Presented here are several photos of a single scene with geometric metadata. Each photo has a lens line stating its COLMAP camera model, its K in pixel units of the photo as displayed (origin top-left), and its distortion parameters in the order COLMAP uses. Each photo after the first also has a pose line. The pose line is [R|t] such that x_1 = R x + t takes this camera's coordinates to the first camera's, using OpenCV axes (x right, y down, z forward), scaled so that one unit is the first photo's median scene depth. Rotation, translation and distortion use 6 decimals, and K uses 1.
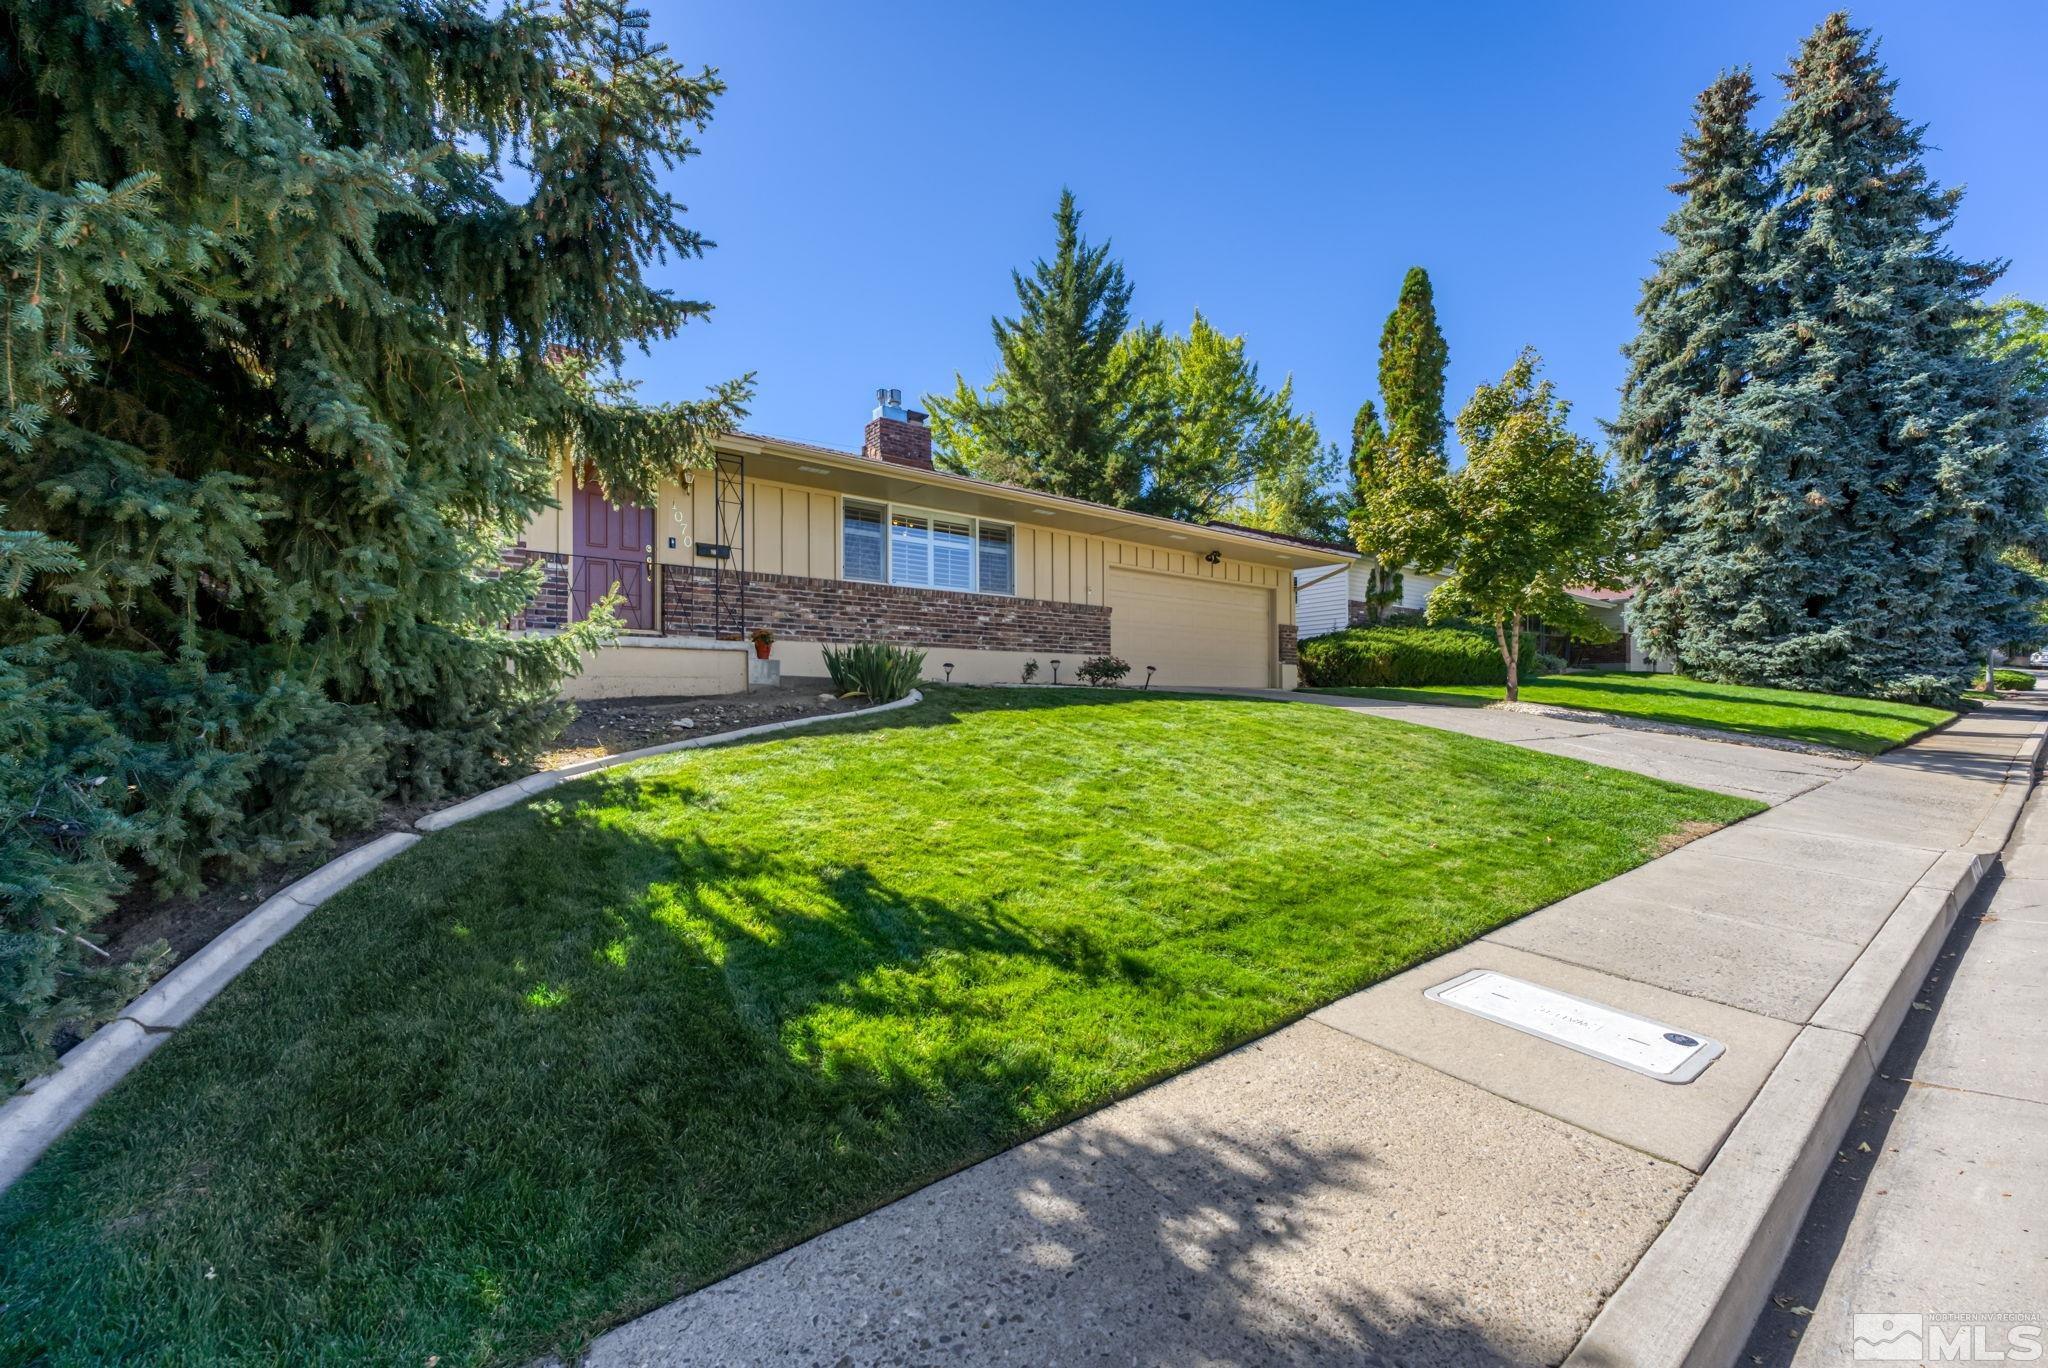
lens RADIAL K [[853.8, 0, 1028.7], [0, 853.8, 693.3], [0, 0, 1]] dist [0.000333, -0.000091]
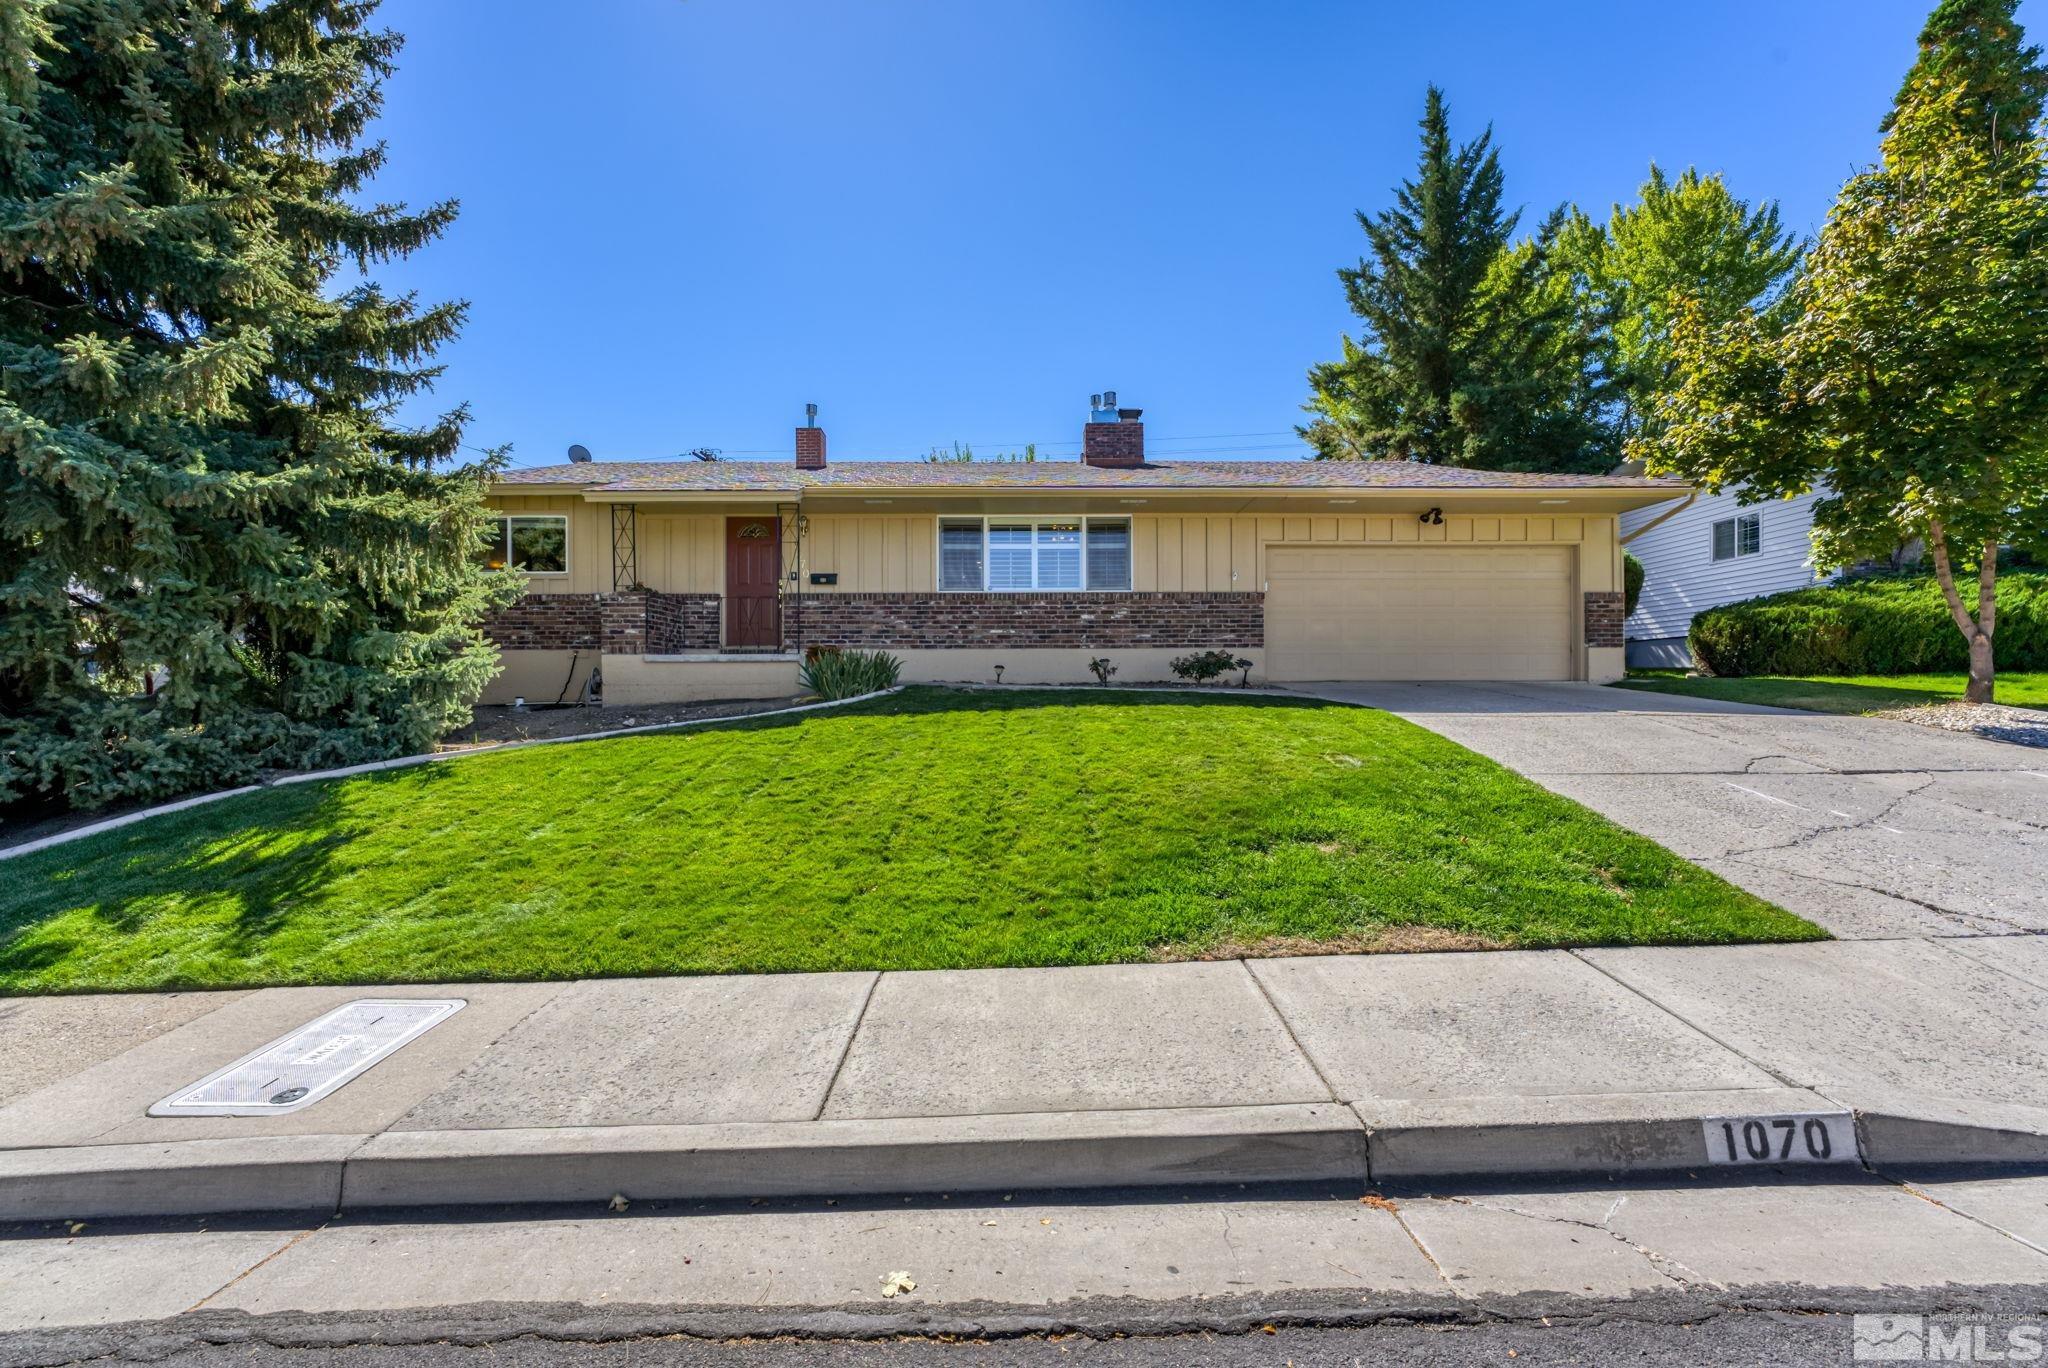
lens RADIAL K [[832.4, 0, 1015.5], [0, 832.4, 687.4], [0, 0, 1]] dist [-0.003164, -0.000206]
pose [[0.774940, -0.003210, -0.632027, 0.487826], [0.009634, 0.999931, 0.006735, -0.012706], [0.631962, -0.011308, 0.774917, 0.195875]]
